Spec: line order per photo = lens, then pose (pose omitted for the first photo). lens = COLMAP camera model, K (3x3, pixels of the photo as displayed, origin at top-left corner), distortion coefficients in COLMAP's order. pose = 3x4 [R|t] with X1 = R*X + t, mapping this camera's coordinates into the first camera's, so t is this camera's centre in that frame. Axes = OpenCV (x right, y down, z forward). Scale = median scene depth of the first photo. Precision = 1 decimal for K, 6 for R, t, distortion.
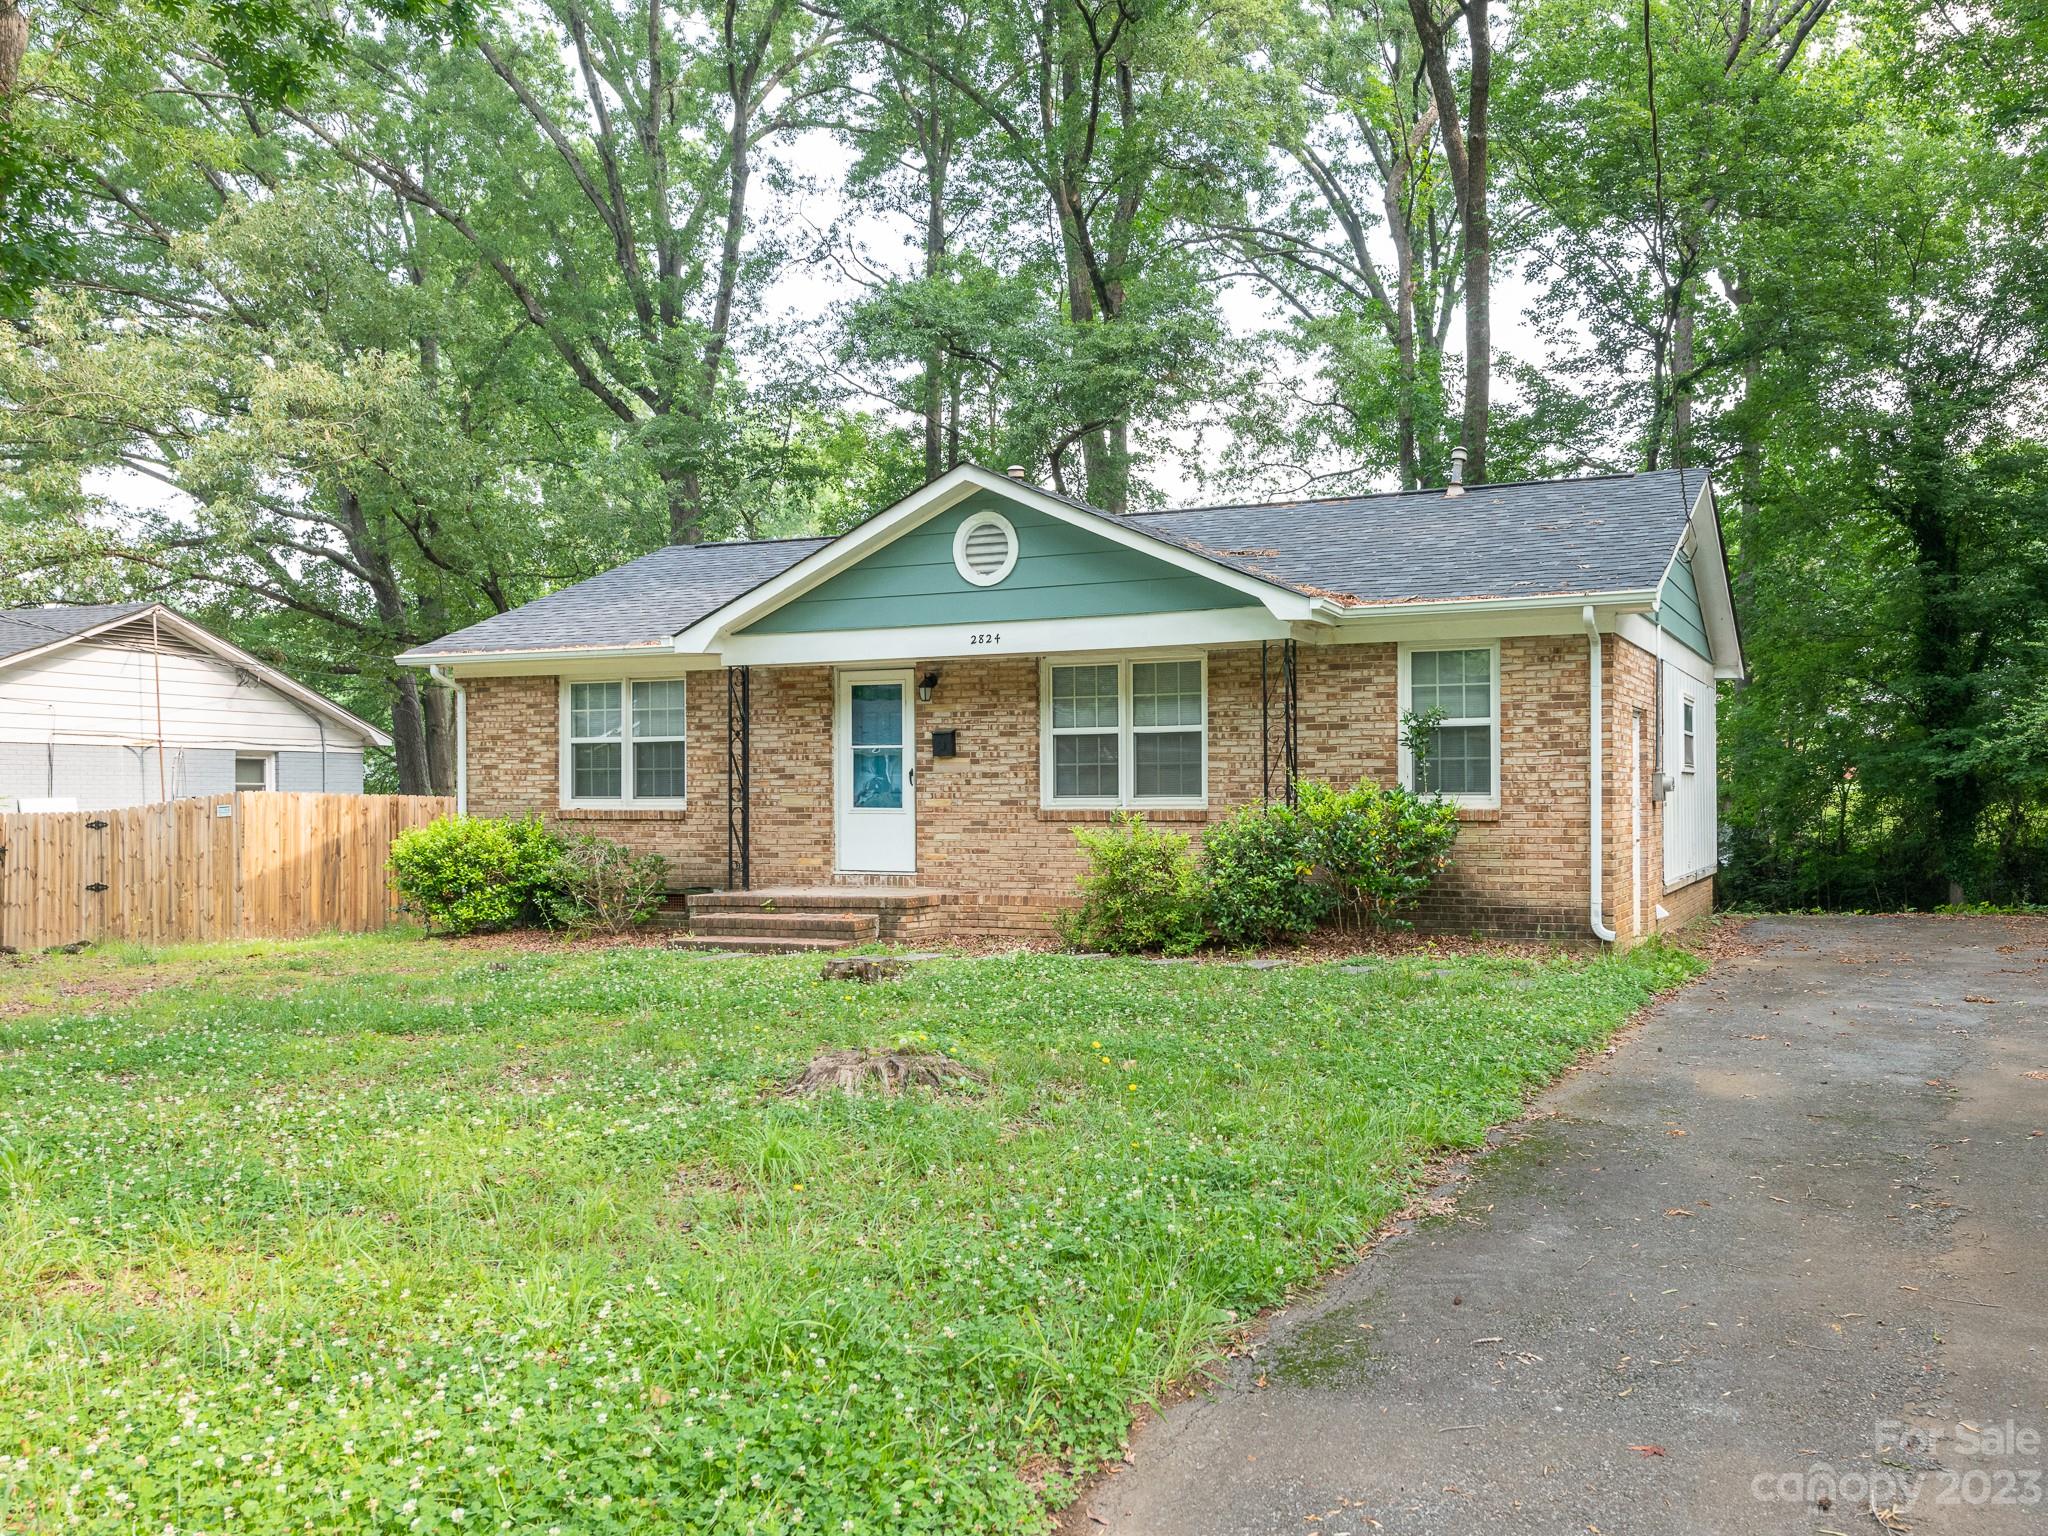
lens RADIAL K [[1725.6, 0, 1128.0], [0, 1725.6, 795.7], [0, 0, 1]] dist [0.032334, 0.001755]
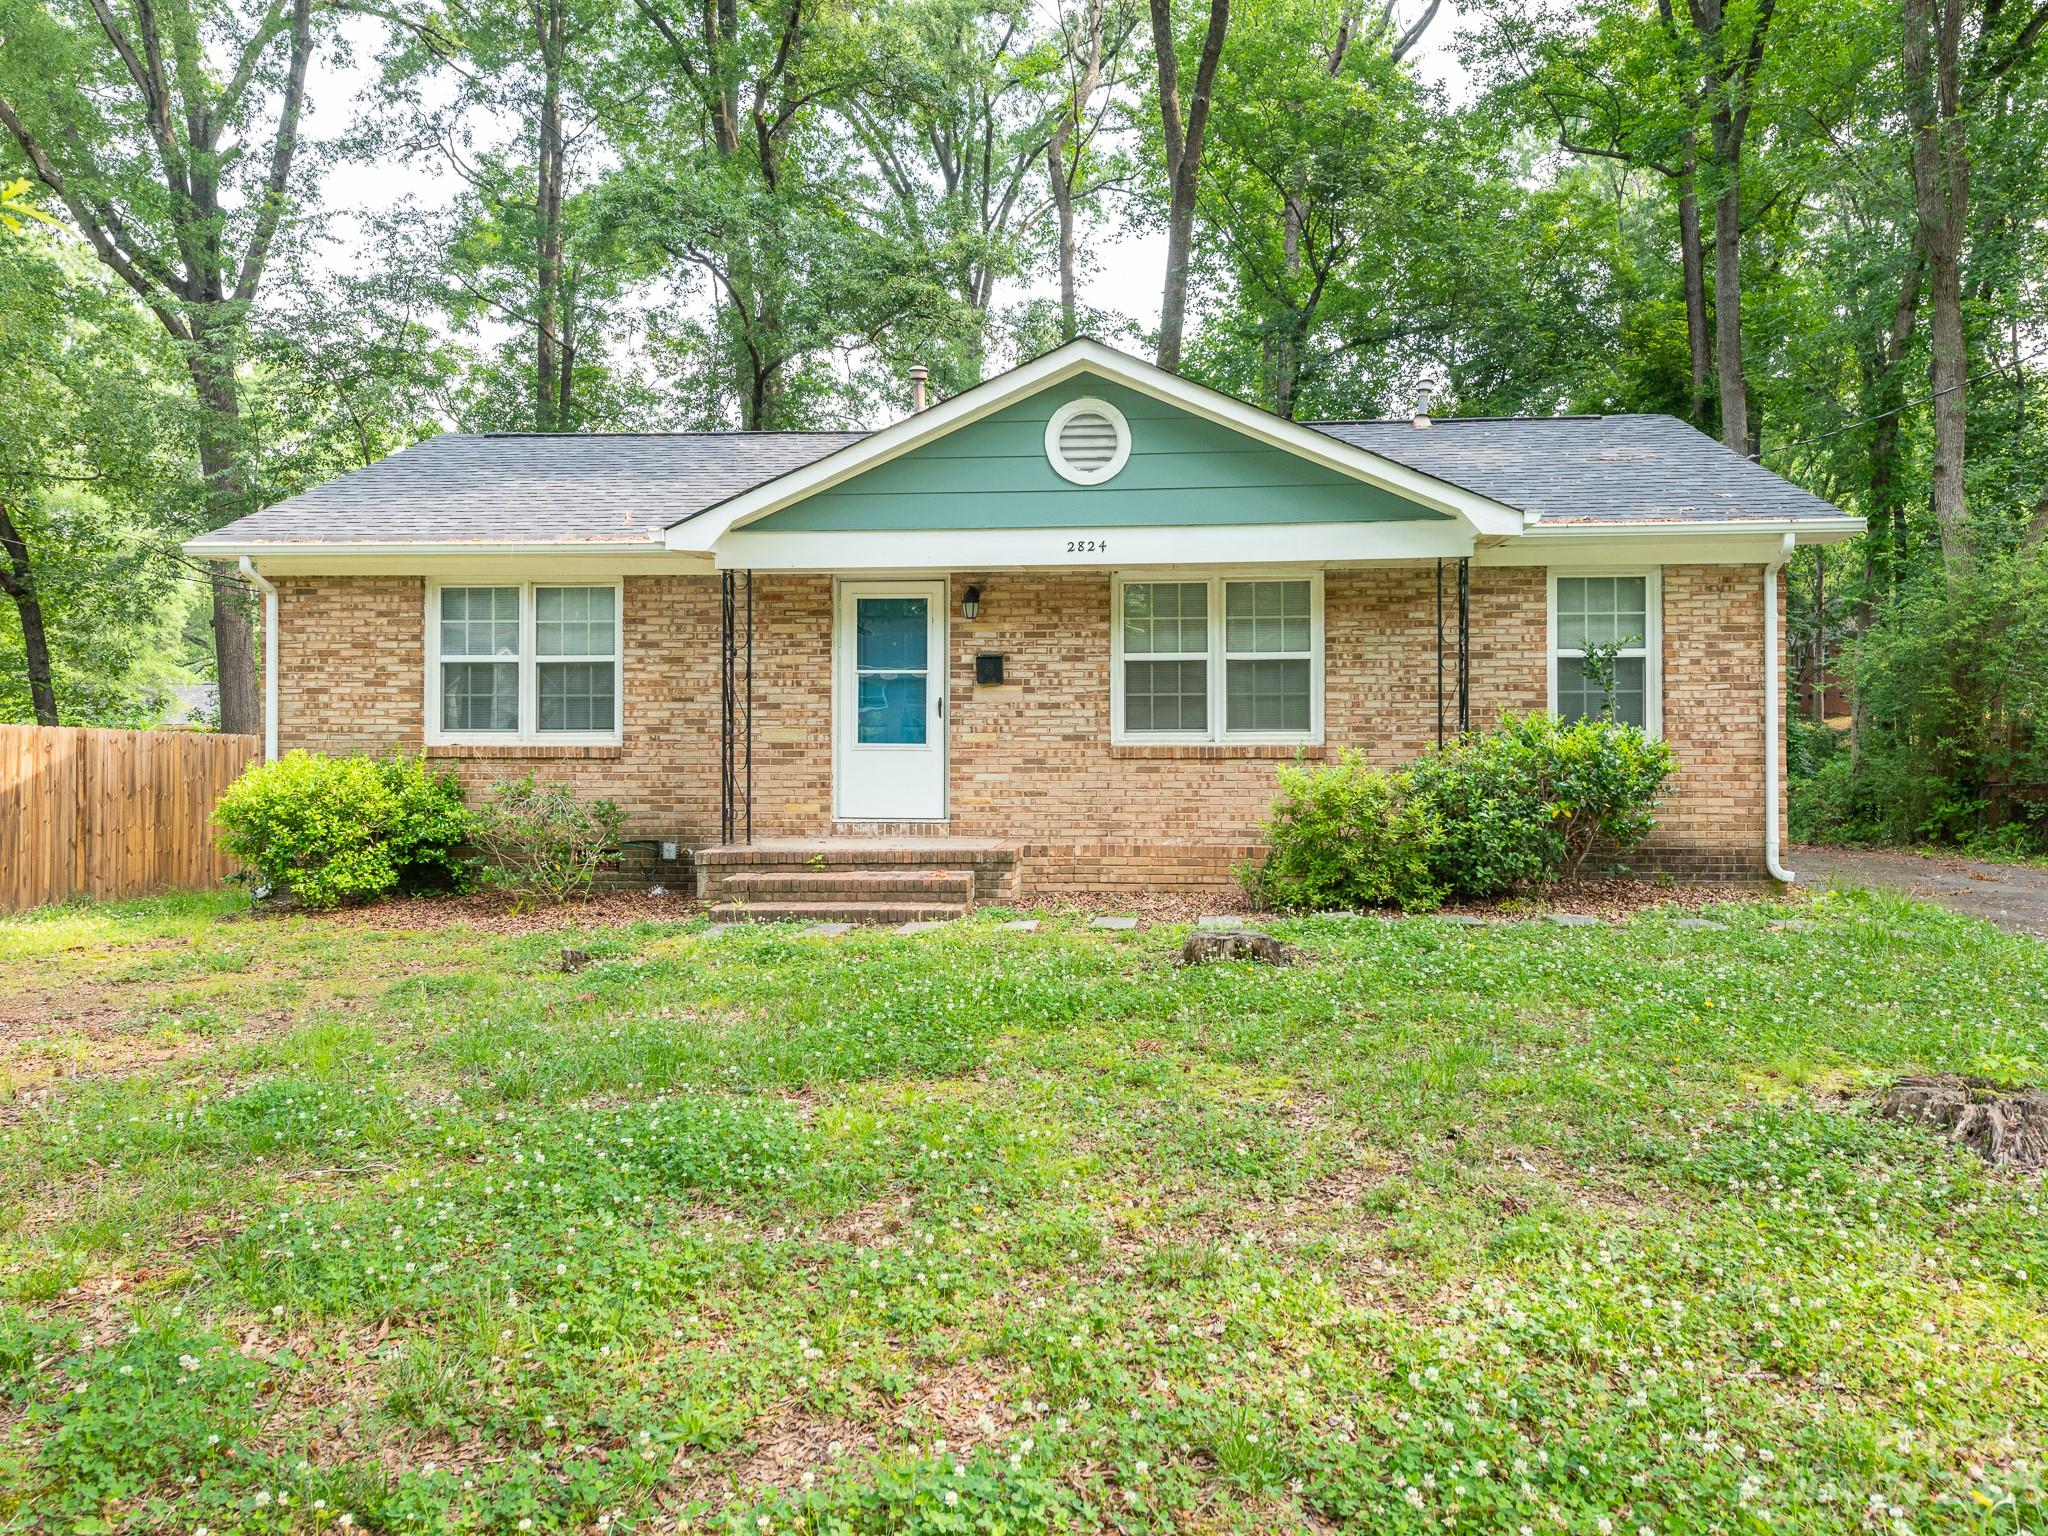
lens RADIAL K [[1558.7, 0, 1021.6], [0, 1558.7, 723.9], [0, 0, 1]] dist [0.040578, -0.044547]
pose [[0.943017, 0.006654, 0.332677, -0.343439], [-0.003101, 0.999932, -0.011208, 0.005810], [-0.332729, 0.009538, 0.942974, 0.260077]]
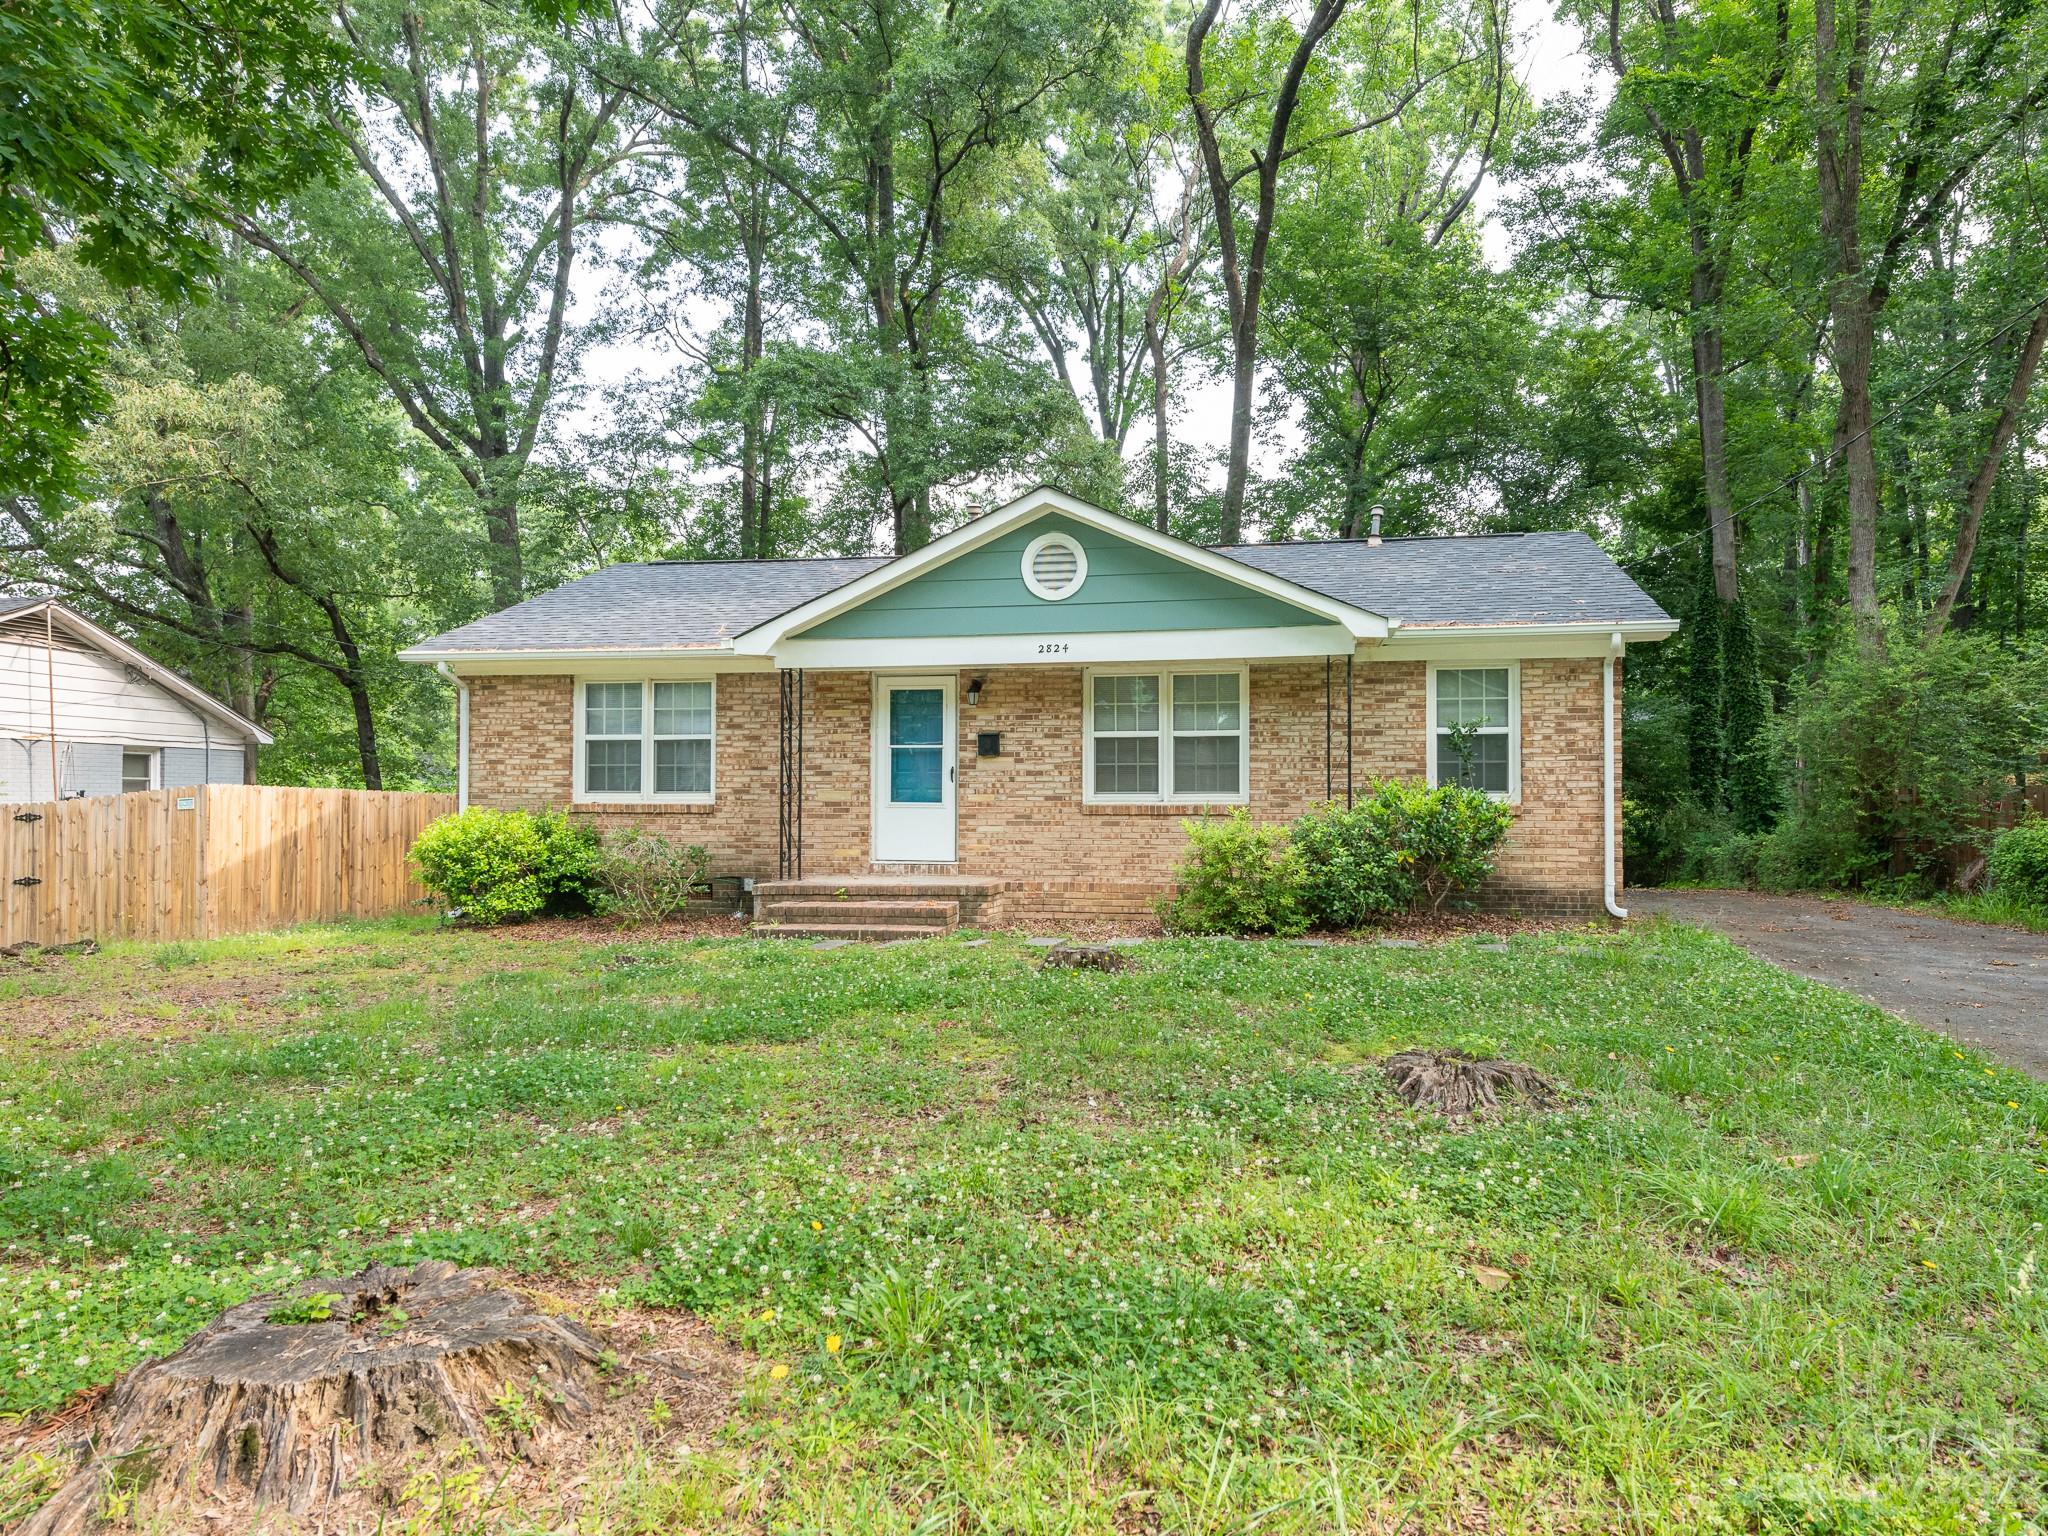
lens RADIAL K [[1324.4, 0, 1068.2], [0, 1324.4, 776.6], [0, 0, 1]] dist [0.025648, -0.002272]
pose [[0.972790, 0.008836, 0.231520, -0.248012], [-0.005044, 0.999843, -0.016966, 0.004421], [-0.231634, 0.015336, 0.972682, 0.166751]]
